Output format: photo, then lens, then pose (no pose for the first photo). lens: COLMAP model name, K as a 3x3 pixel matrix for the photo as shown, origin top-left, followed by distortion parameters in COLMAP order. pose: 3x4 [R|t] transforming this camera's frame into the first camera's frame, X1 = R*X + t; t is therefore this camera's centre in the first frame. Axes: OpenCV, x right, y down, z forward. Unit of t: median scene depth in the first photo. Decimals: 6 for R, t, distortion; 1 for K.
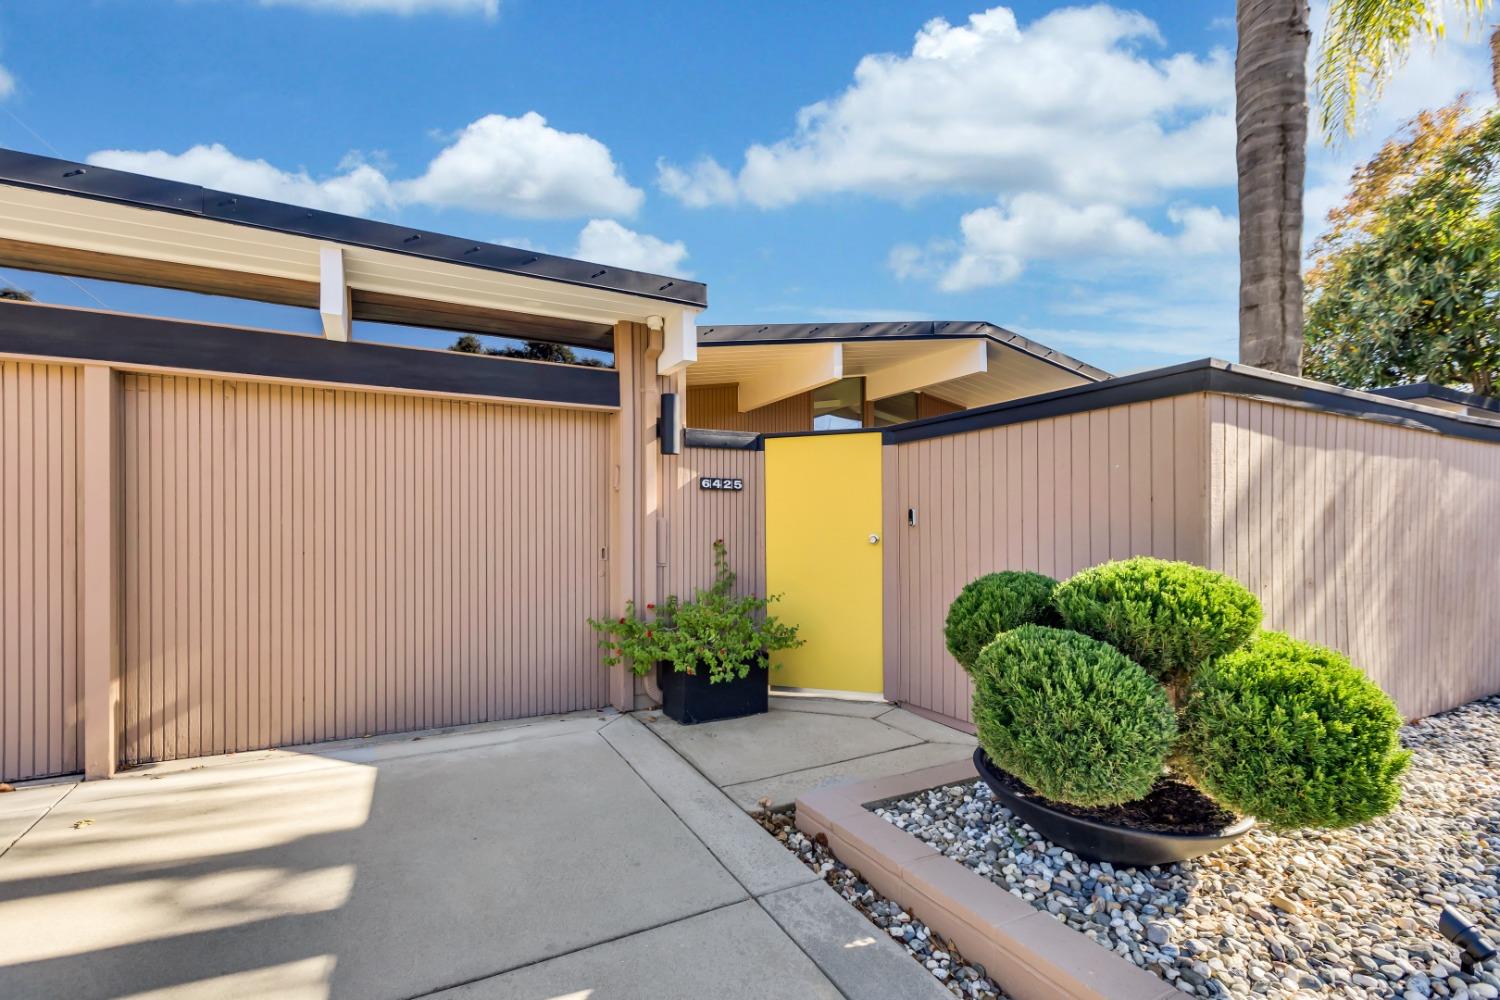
lens RADIAL K [[675.1, 0, 744.1], [0, 675.1, 527.8], [0, 0, 1]] dist [0.001517, 0.000329]
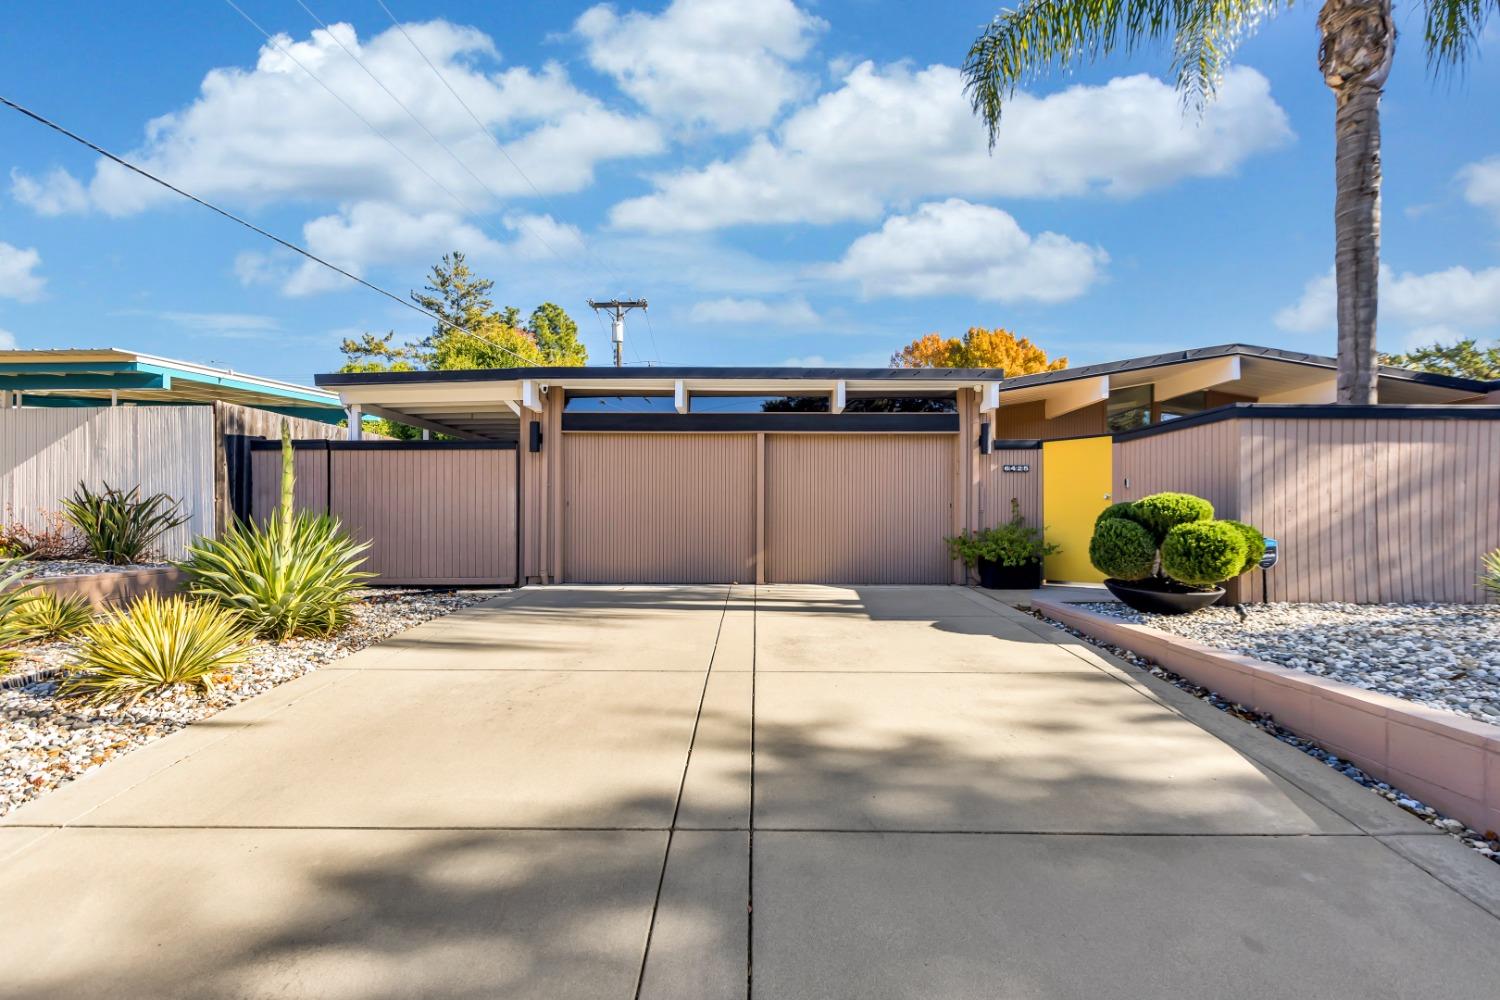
lens RADIAL K [[675.1, 0, 744.1], [0, 675.1, 527.8], [0, 0, 1]] dist [0.001517, 0.000329]
pose [[0.873101, 0.009128, -0.487454, 0.237617], [-0.000346, 0.999836, 0.018102, 0.070667], [0.487539, -0.015636, 0.872961, -1.067579]]
